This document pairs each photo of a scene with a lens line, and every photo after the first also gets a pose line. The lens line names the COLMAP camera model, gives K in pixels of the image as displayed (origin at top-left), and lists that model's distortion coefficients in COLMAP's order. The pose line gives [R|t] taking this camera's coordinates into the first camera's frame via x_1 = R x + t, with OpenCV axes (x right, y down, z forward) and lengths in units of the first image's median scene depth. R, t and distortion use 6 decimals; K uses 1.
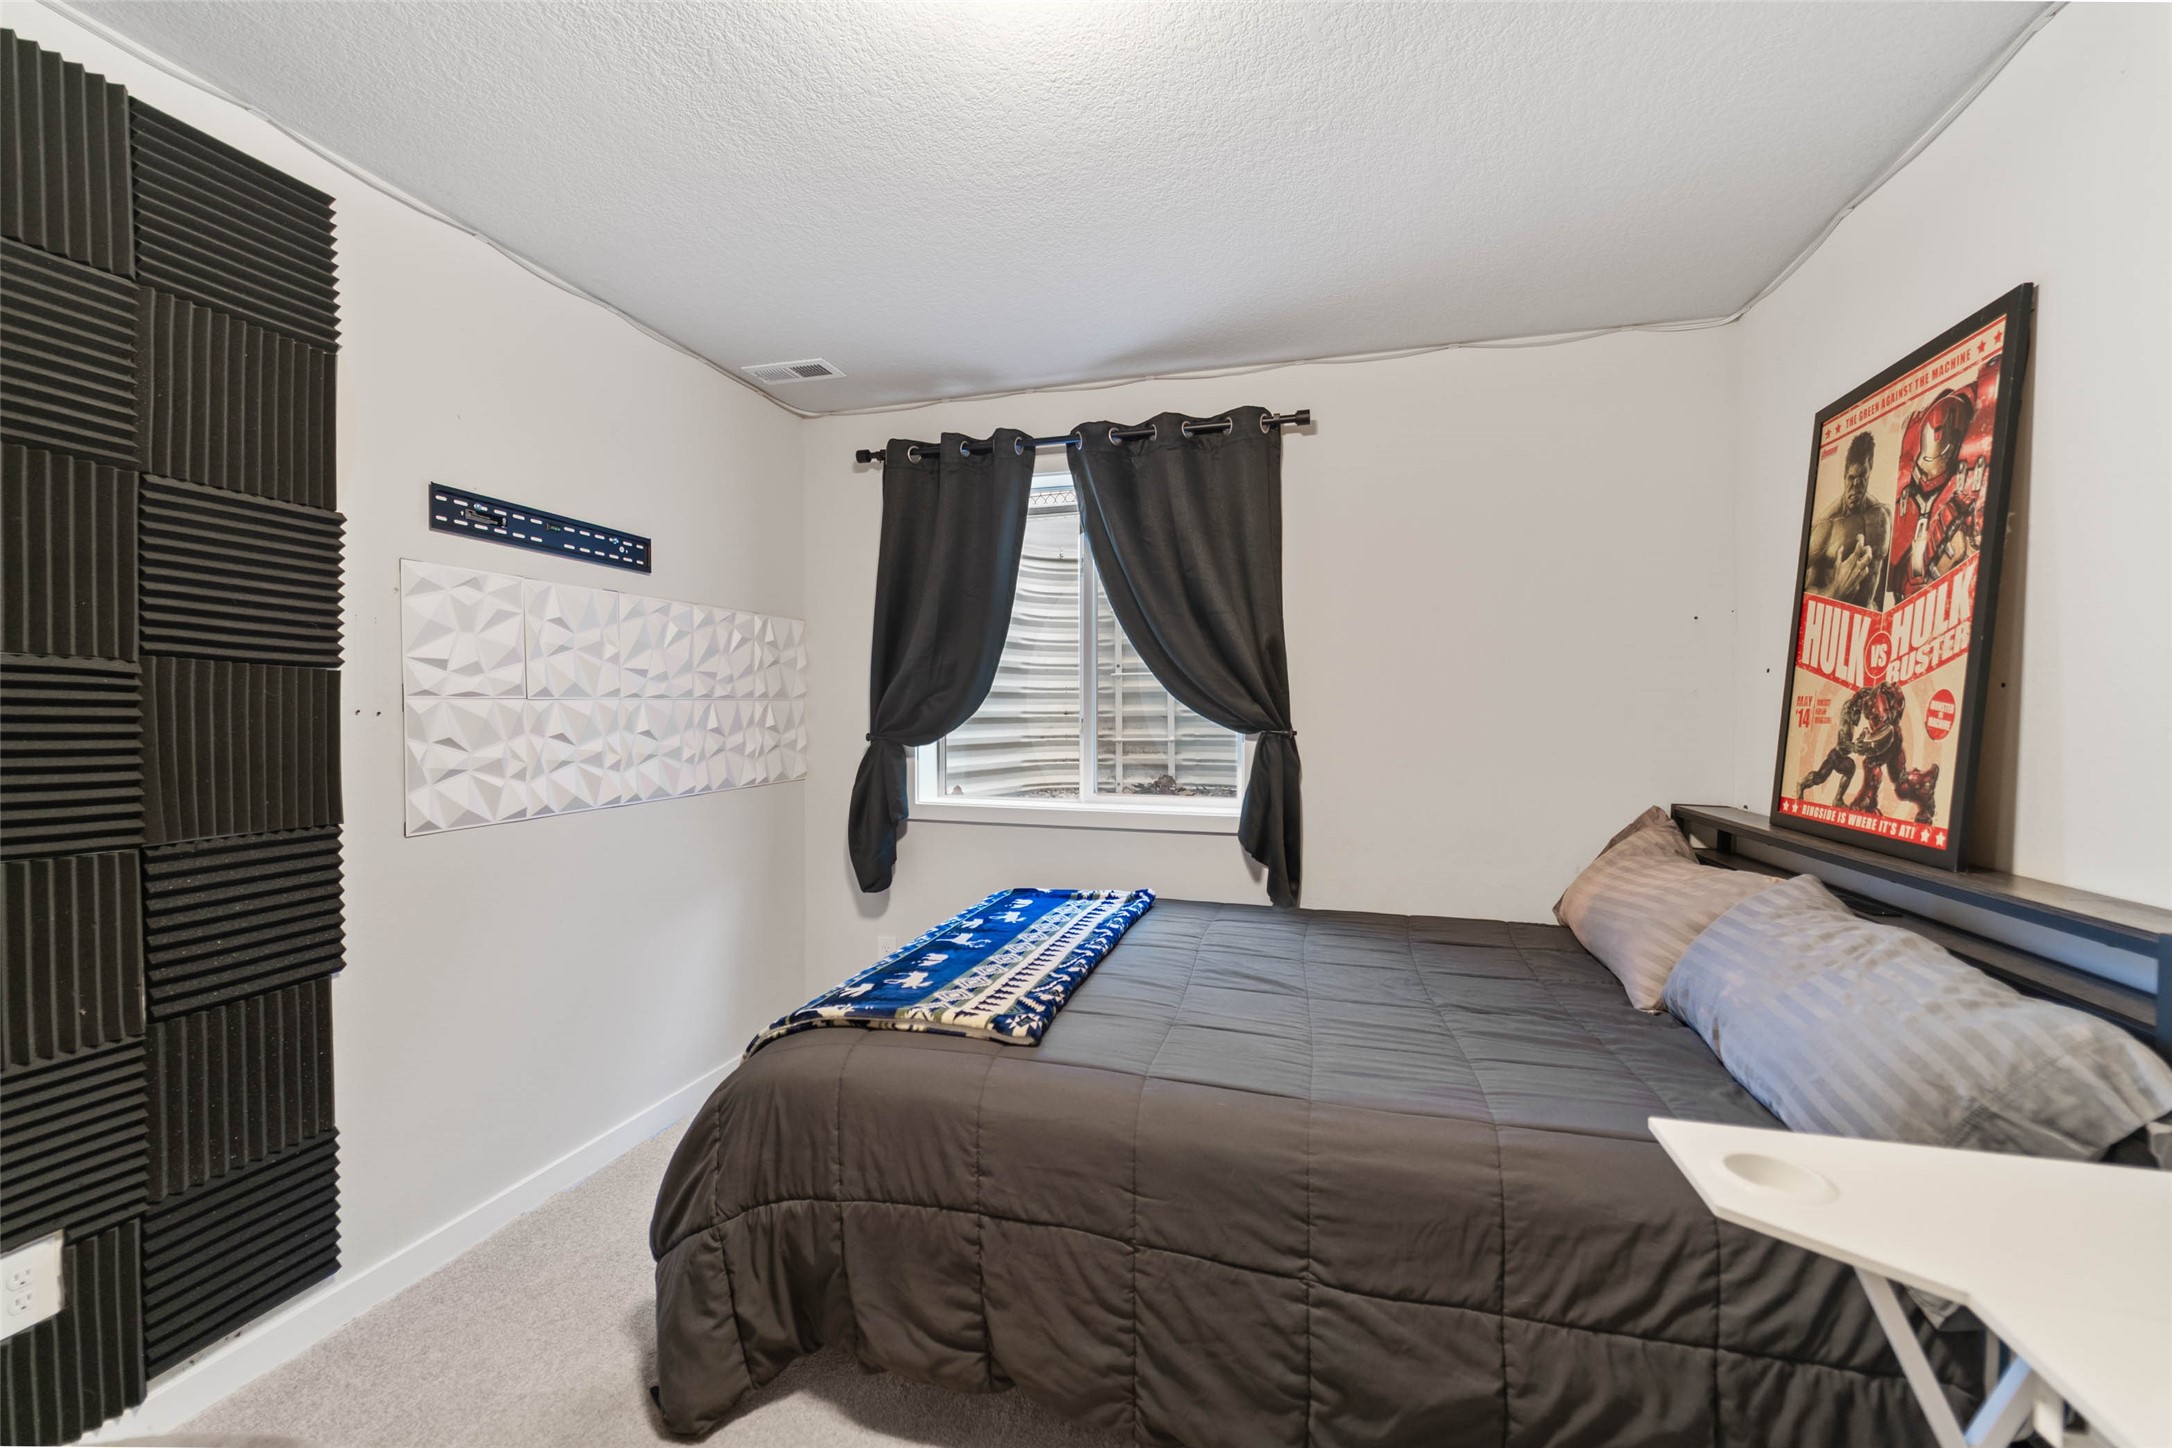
lens RADIAL K [[883.2, 0, 1063.5], [0, 883.2, 712.7], [0, 0, 1]] dist [-0.001000, -0.000068]
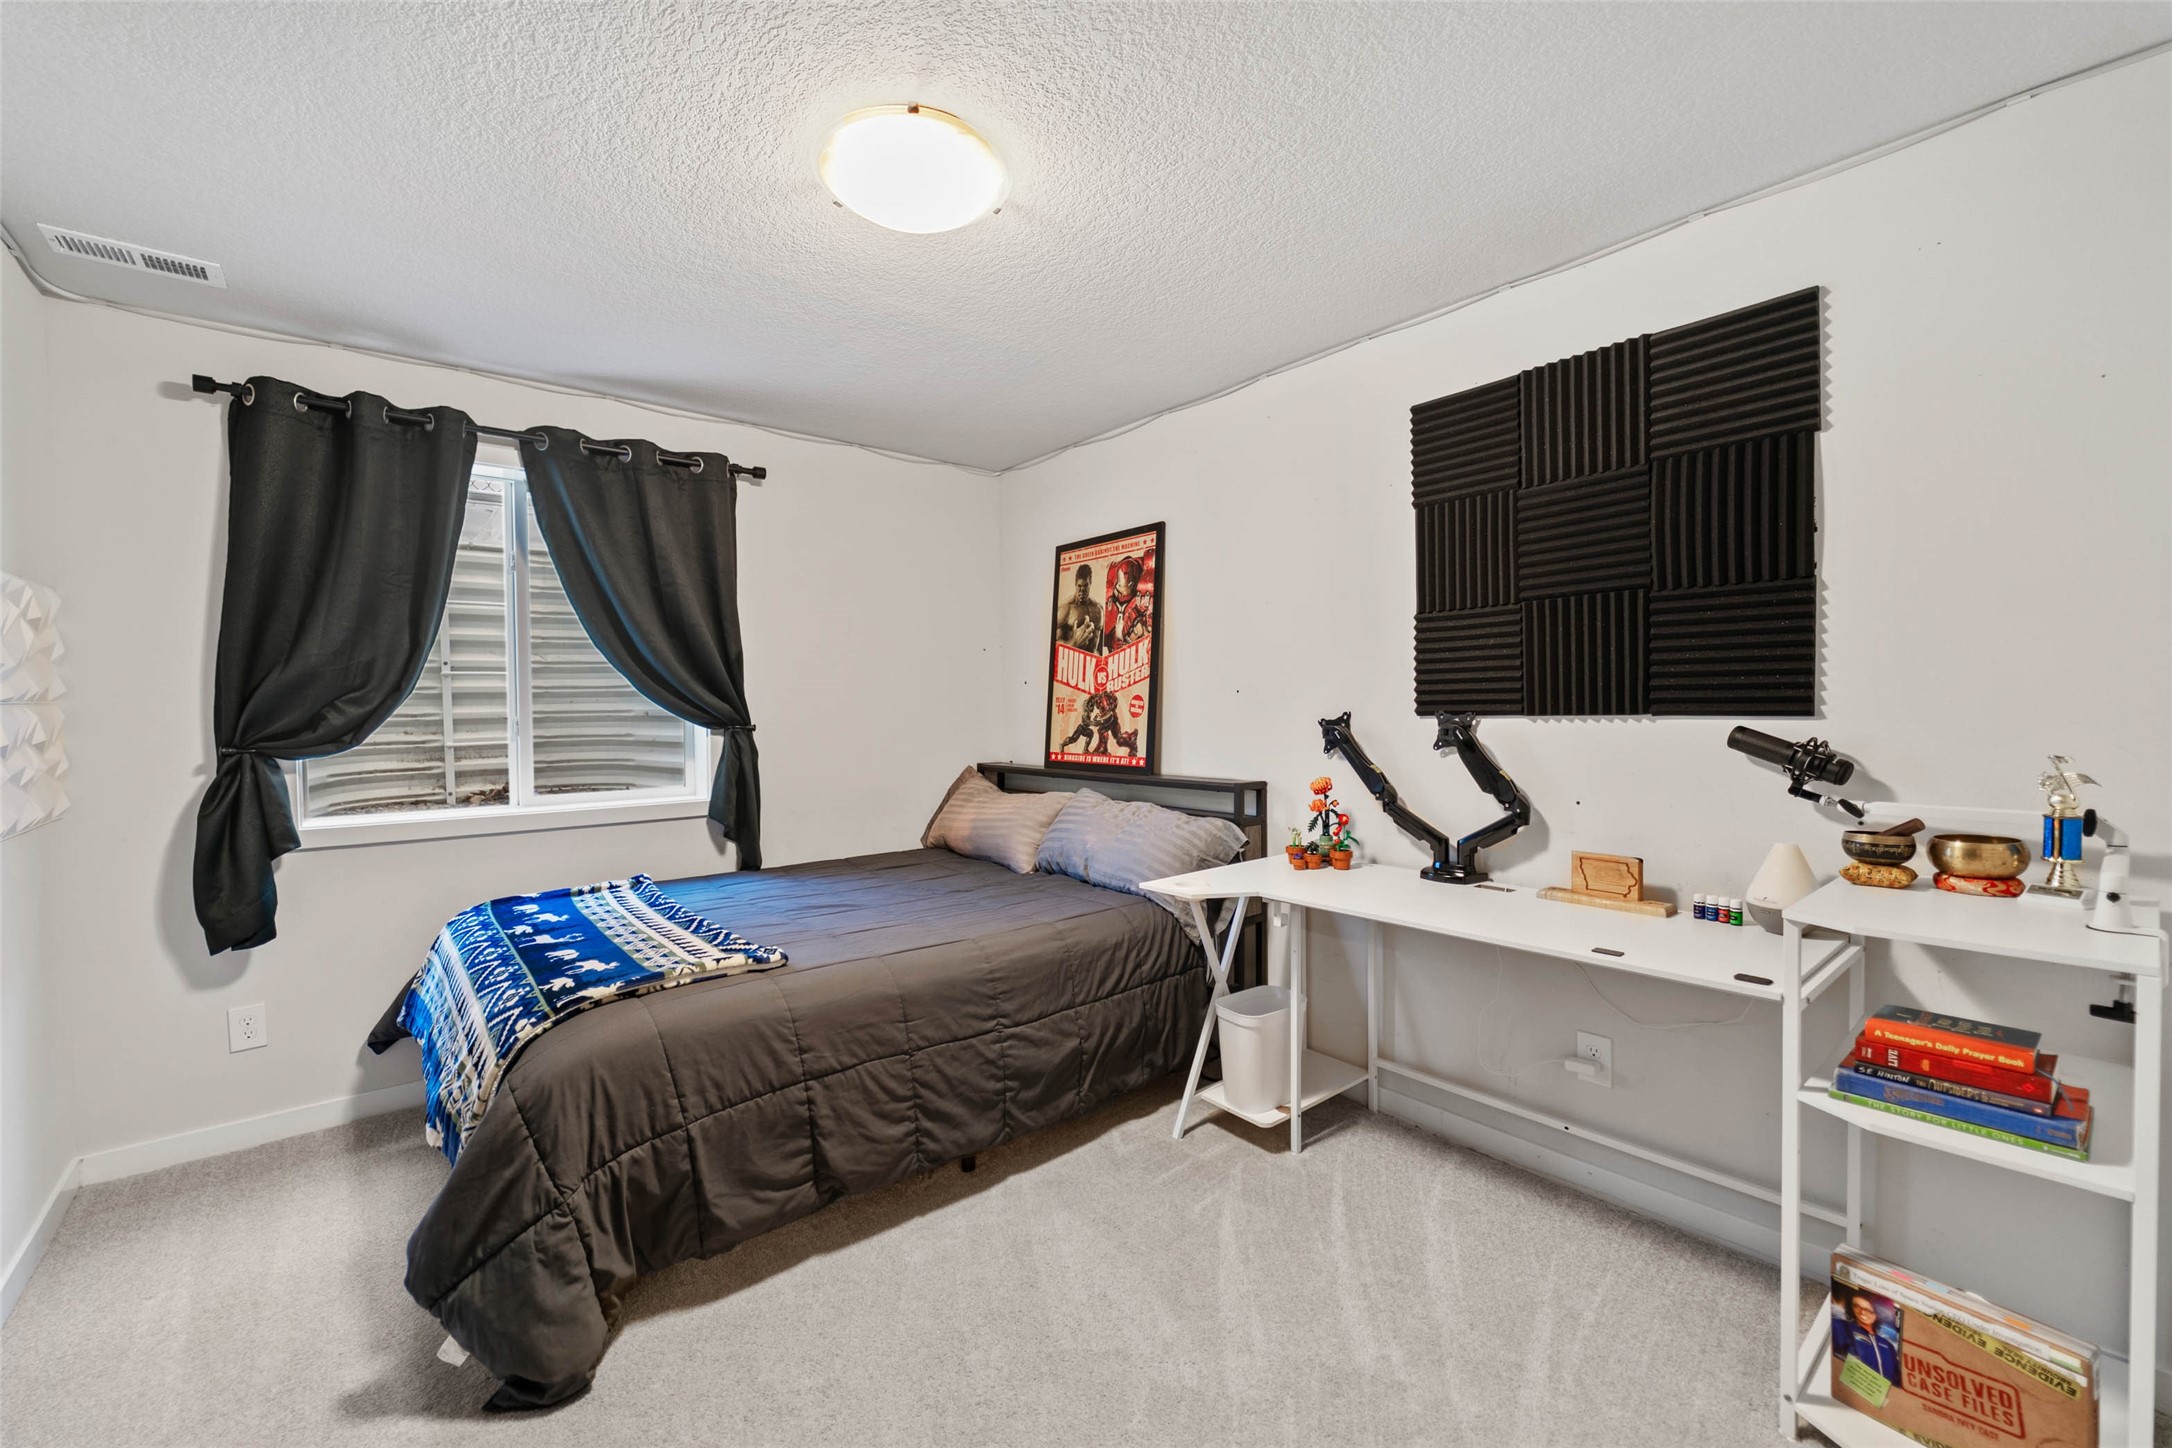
lens RADIAL K [[883.2, 0, 1063.5], [0, 883.2, 712.7], [0, 0, 1]] dist [-0.001000, -0.000068]
pose [[0.564317, -0.016200, 0.825400, -0.790957], [0.014564, 0.999847, 0.009666, -0.004851], [-0.825430, 0.006567, 0.564466, -0.077757]]
